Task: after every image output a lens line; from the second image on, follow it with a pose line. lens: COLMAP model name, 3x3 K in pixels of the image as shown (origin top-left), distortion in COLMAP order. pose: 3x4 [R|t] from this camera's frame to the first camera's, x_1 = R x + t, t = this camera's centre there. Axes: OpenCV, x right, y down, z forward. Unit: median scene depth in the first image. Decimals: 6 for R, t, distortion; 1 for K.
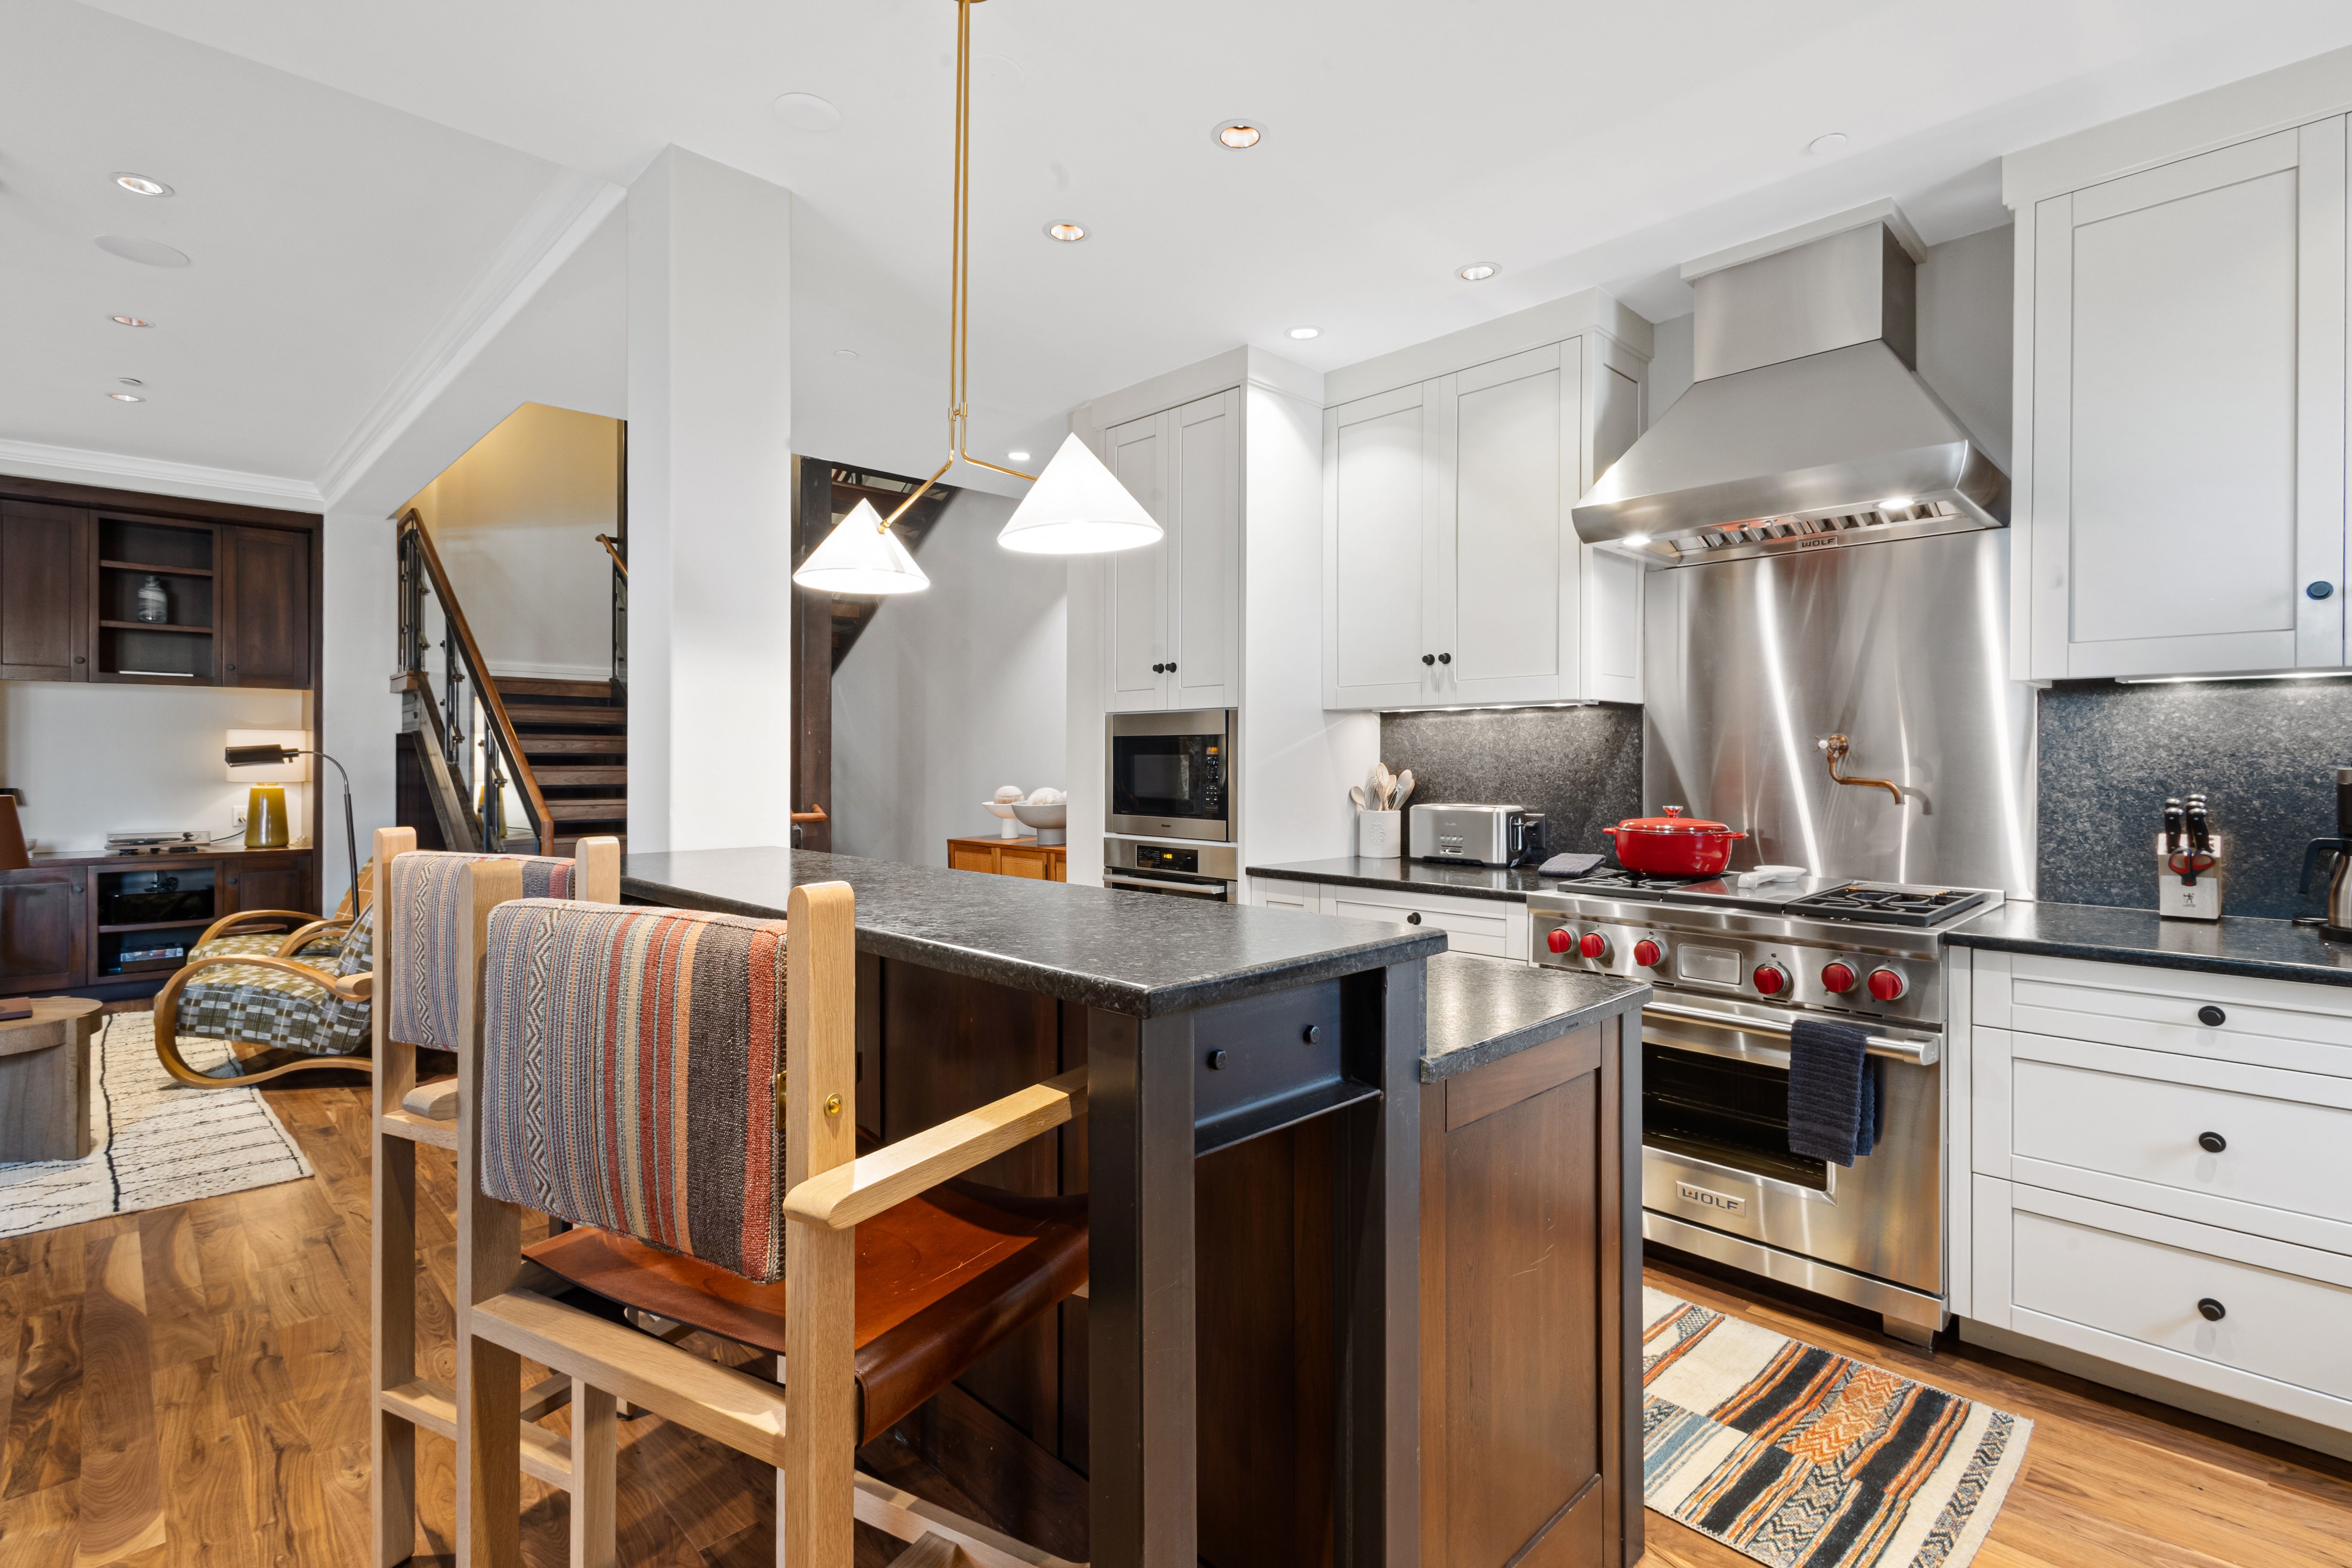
lens RADIAL K [[1087.7, 0, 1158.4], [0, 1087.7, 764.0], [0, 0, 1]] dist [0.008355, -0.004869]
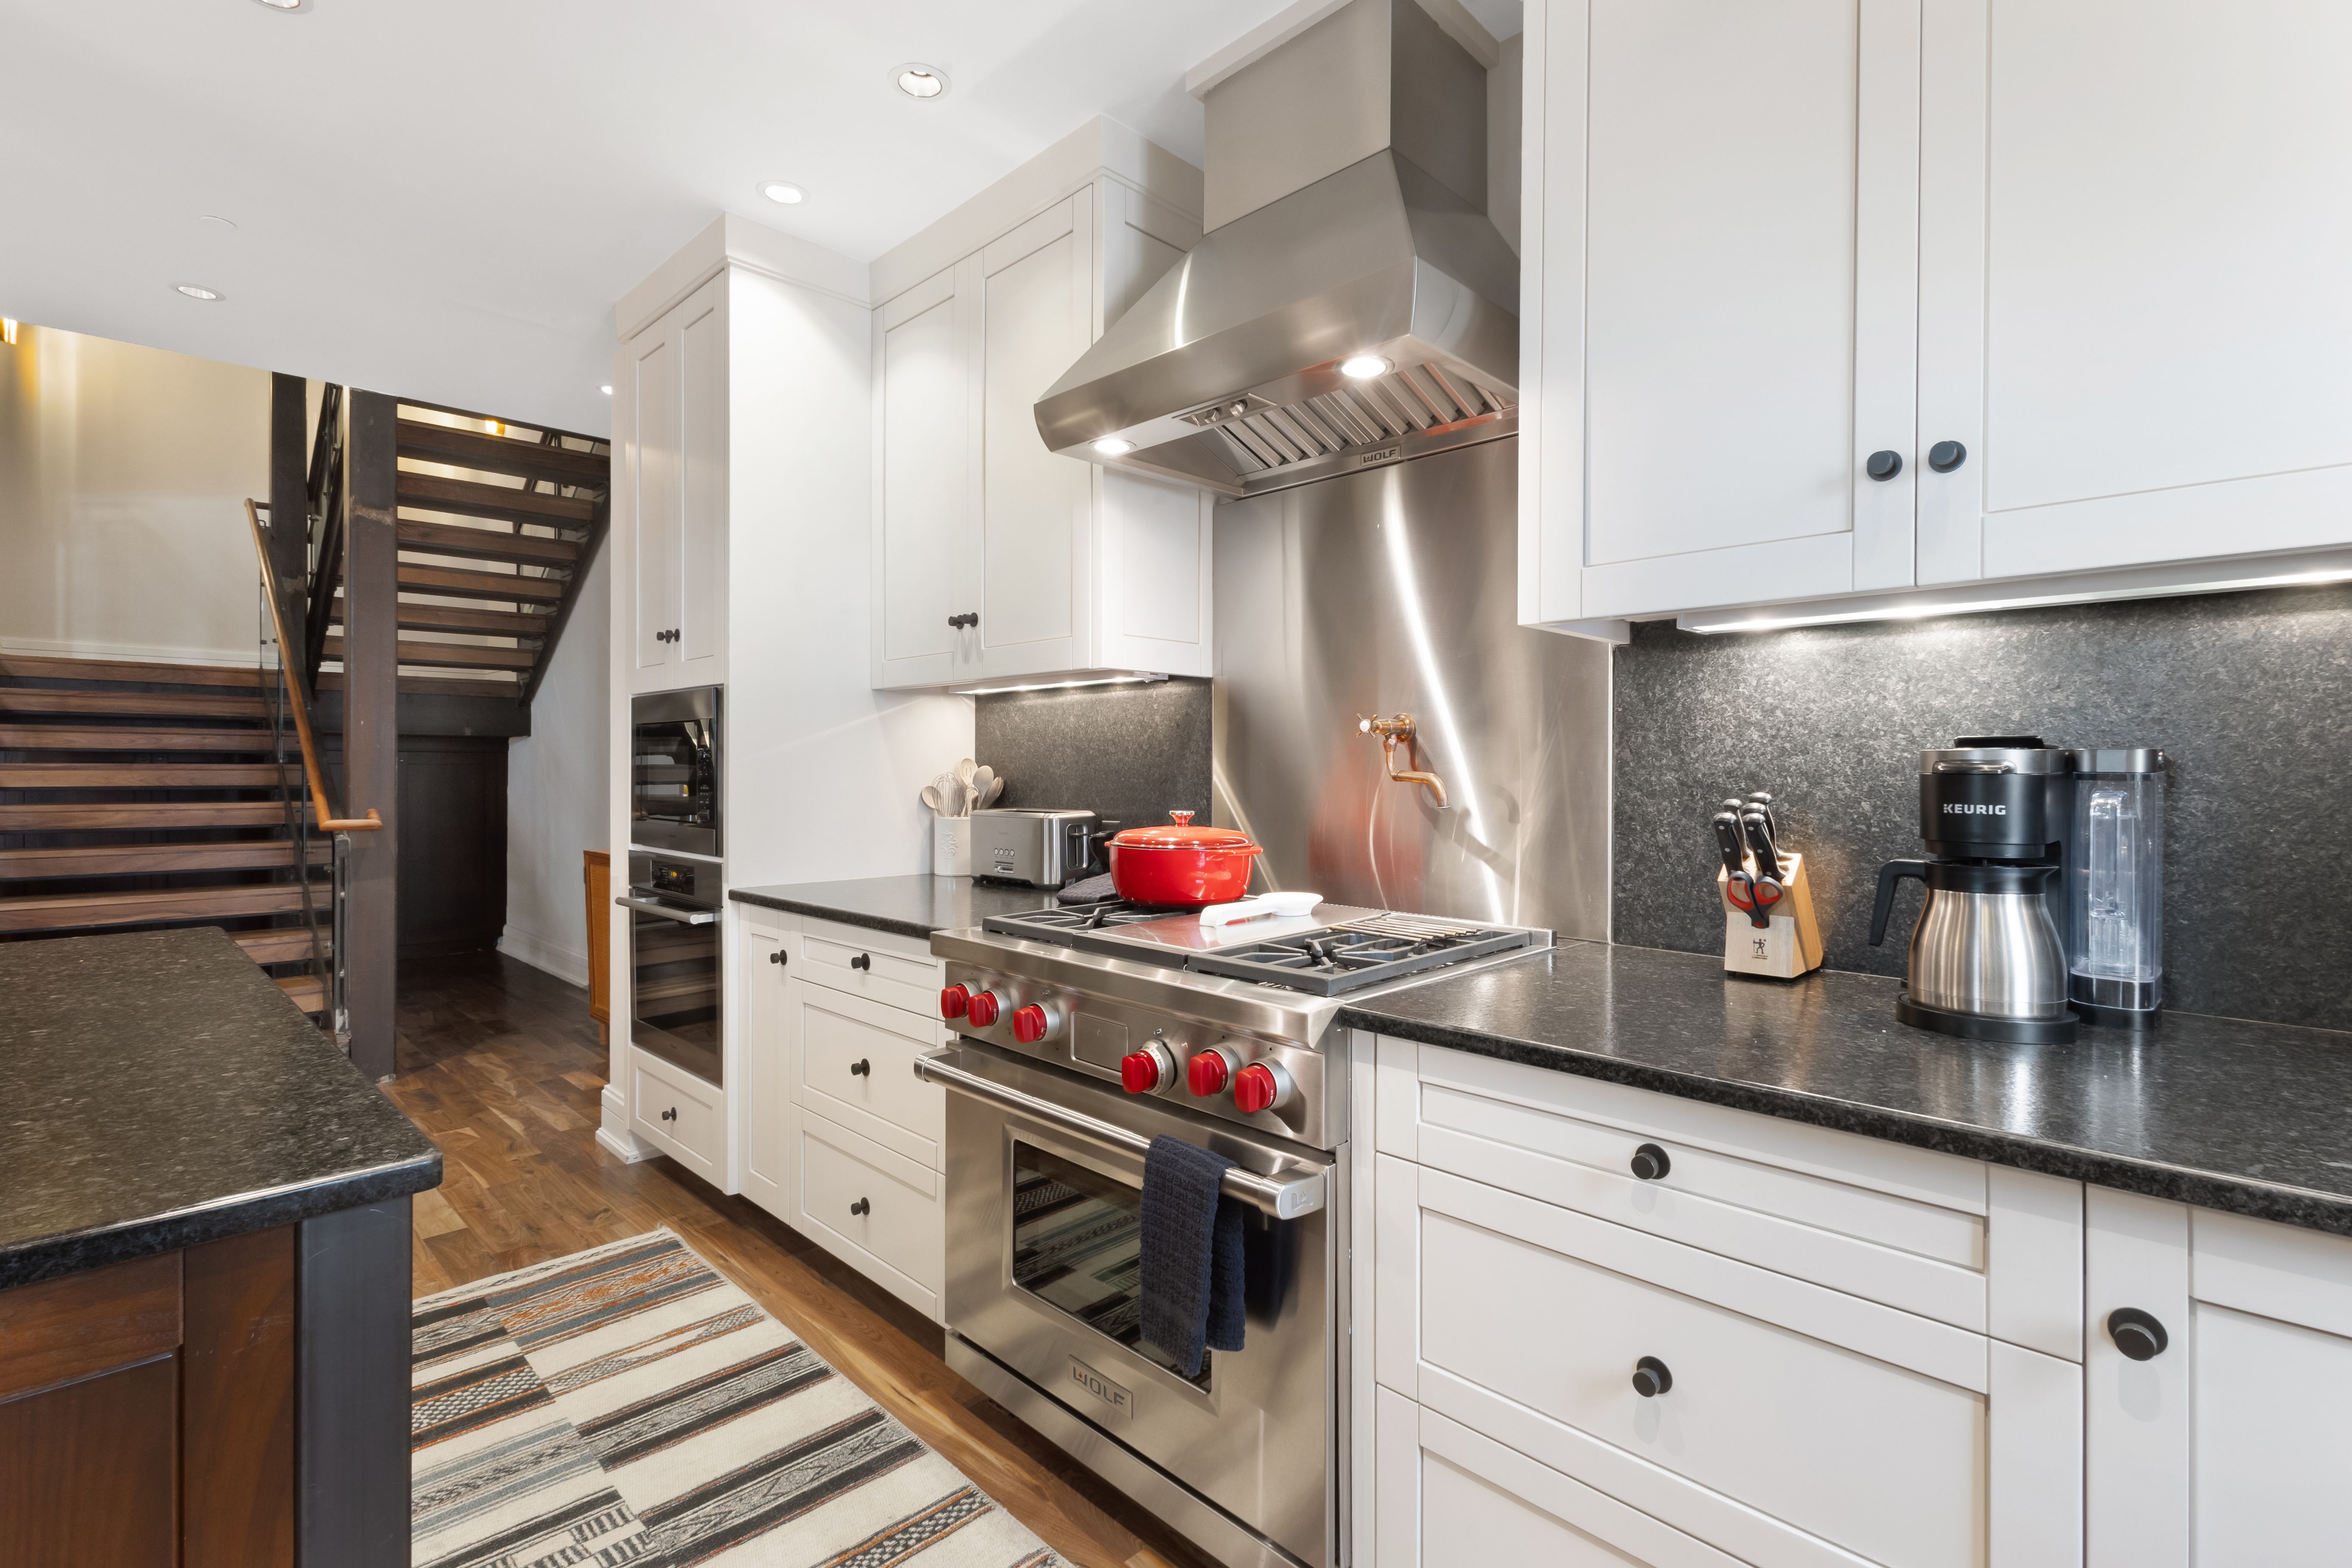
lens RADIAL K [[1087.7, 0, 1155.0], [0, 1087.7, 765.3], [0, 0, 1]] dist [0.008355, -0.004869]
pose [[0.999797, -0.000668, 0.020155, 0.510669], [0.000723, 0.999996, -0.002754, 0.011594], [-0.020153, 0.002768, 0.999793, 0.306681]]
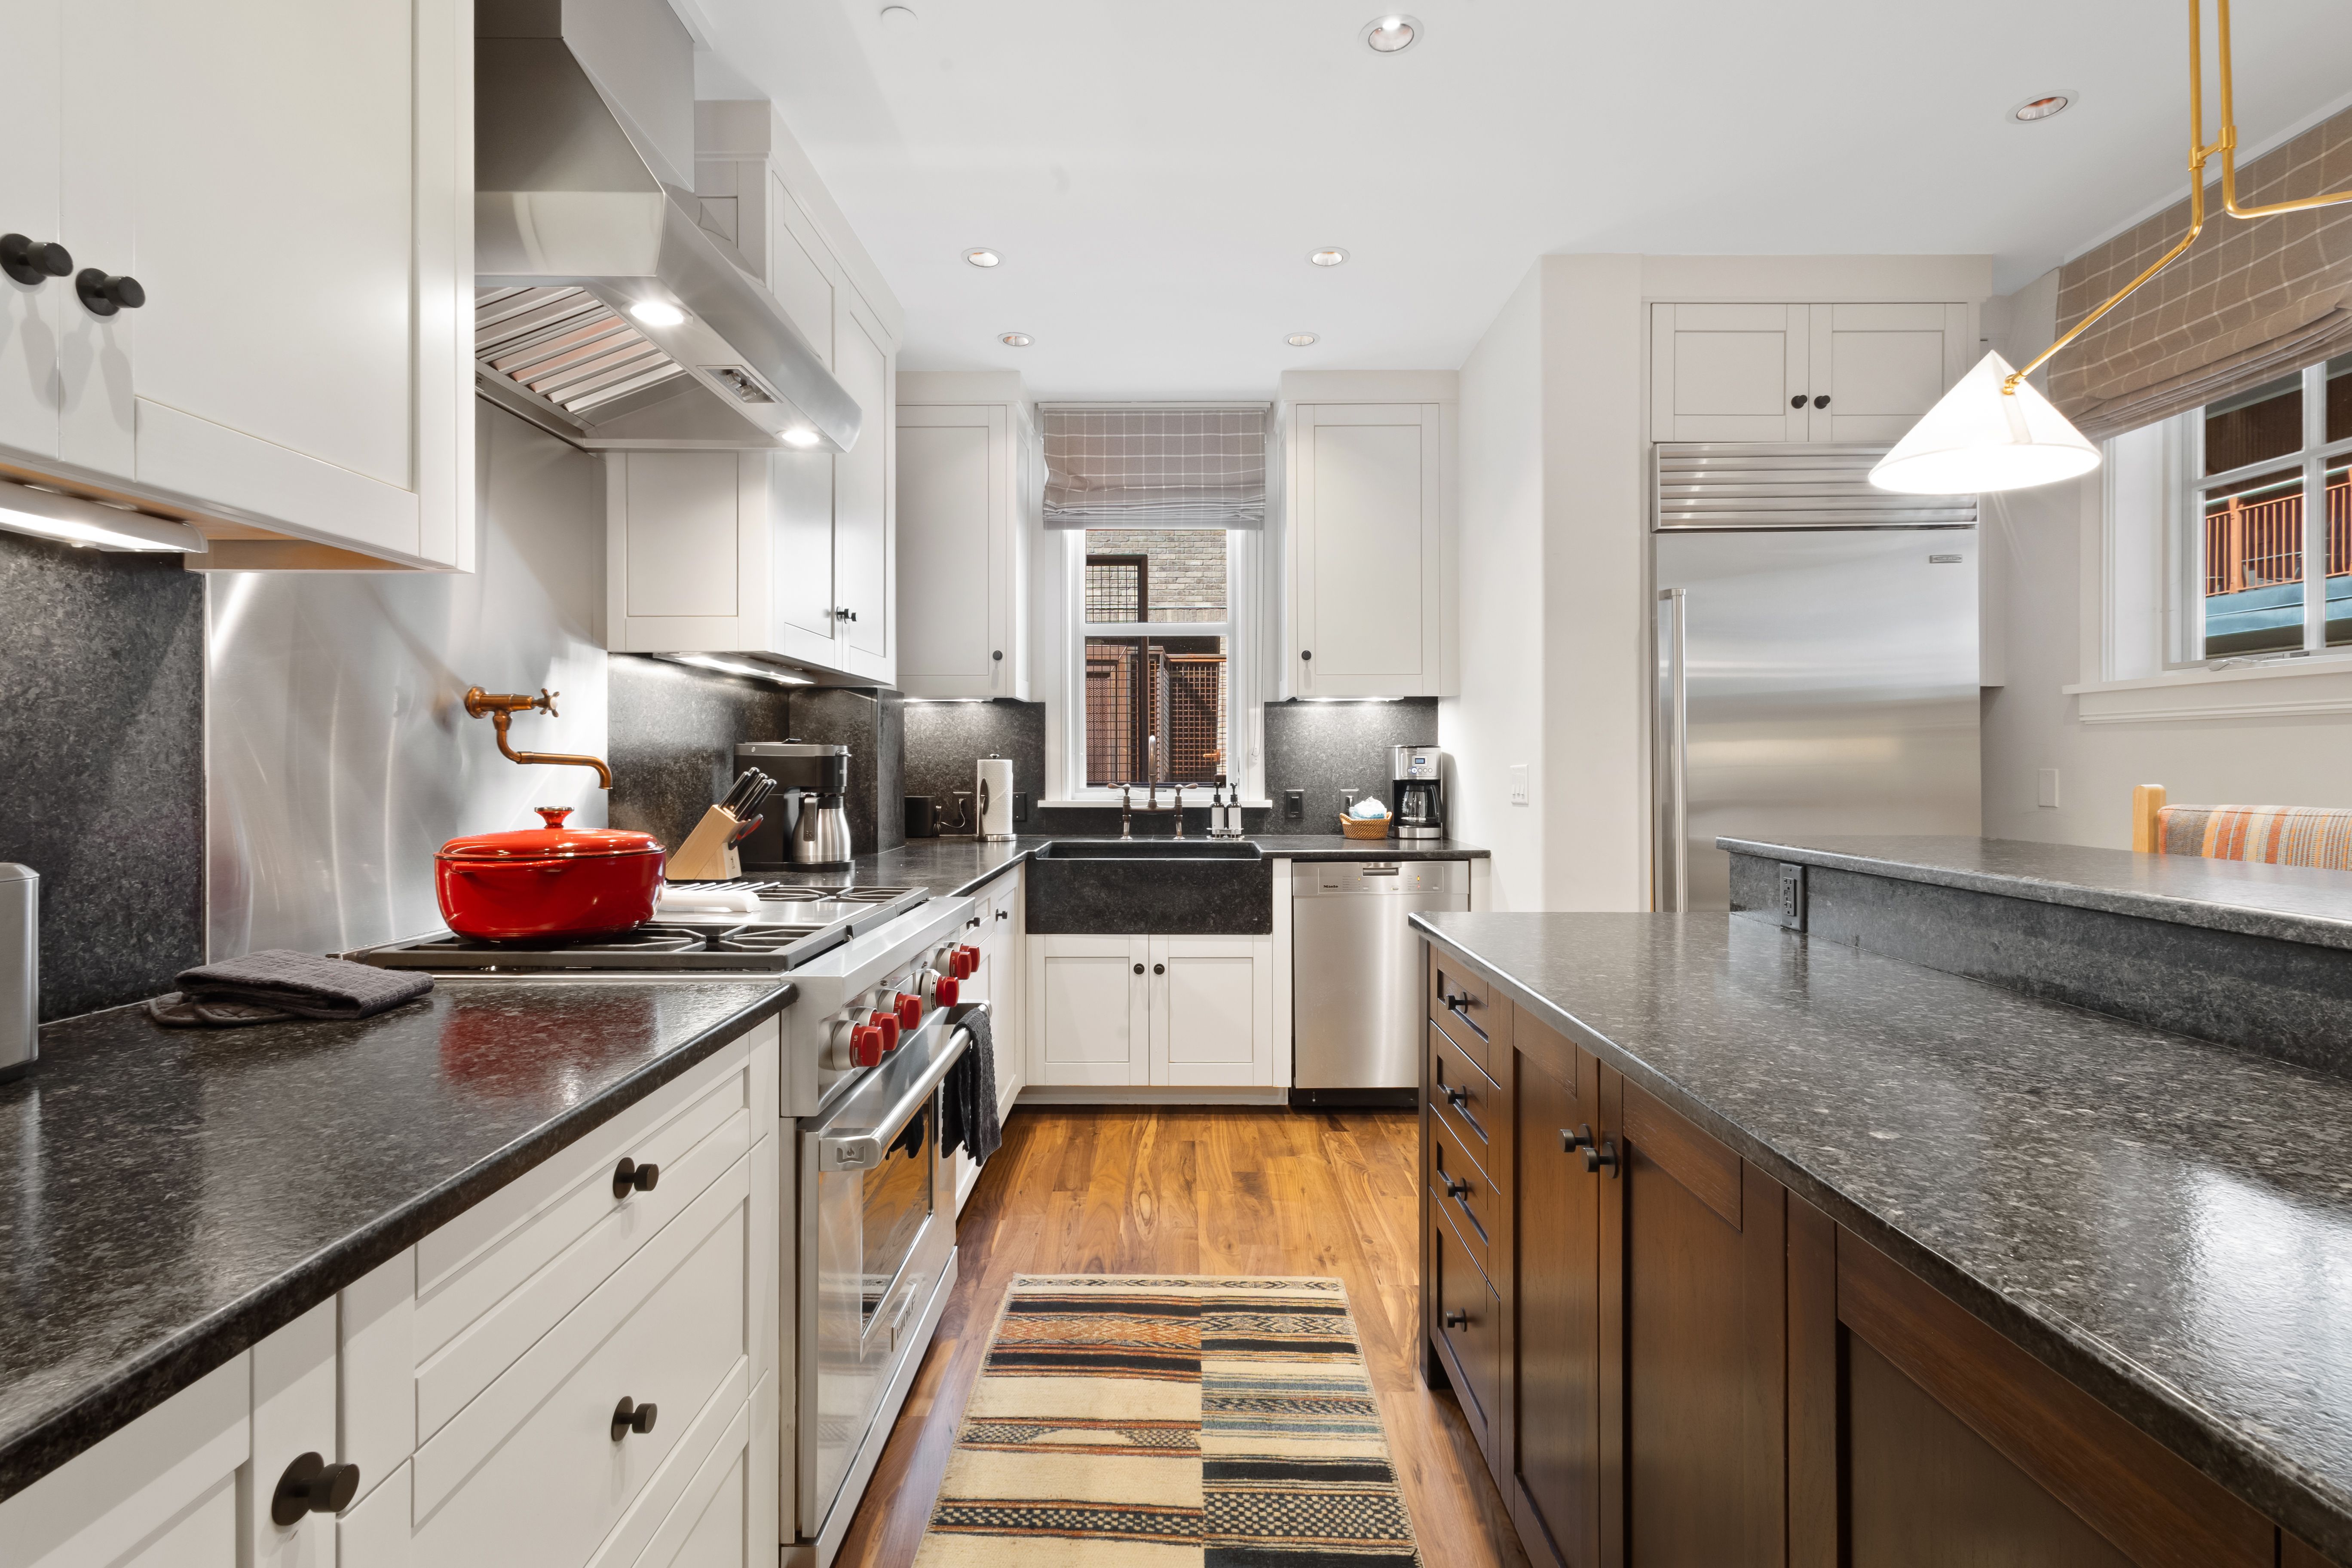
lens RADIAL K [[1087.7, 0, 1170.2], [0, 1087.7, 773.2], [0, 0, 1]] dist [0.008355, -0.004869]
pose [[-0.719962, -0.010101, 0.693940, -0.136808], [-0.003225, 0.999932, 0.011210, 0.017449], [-0.694006, 0.005833, -0.719946, 1.366965]]
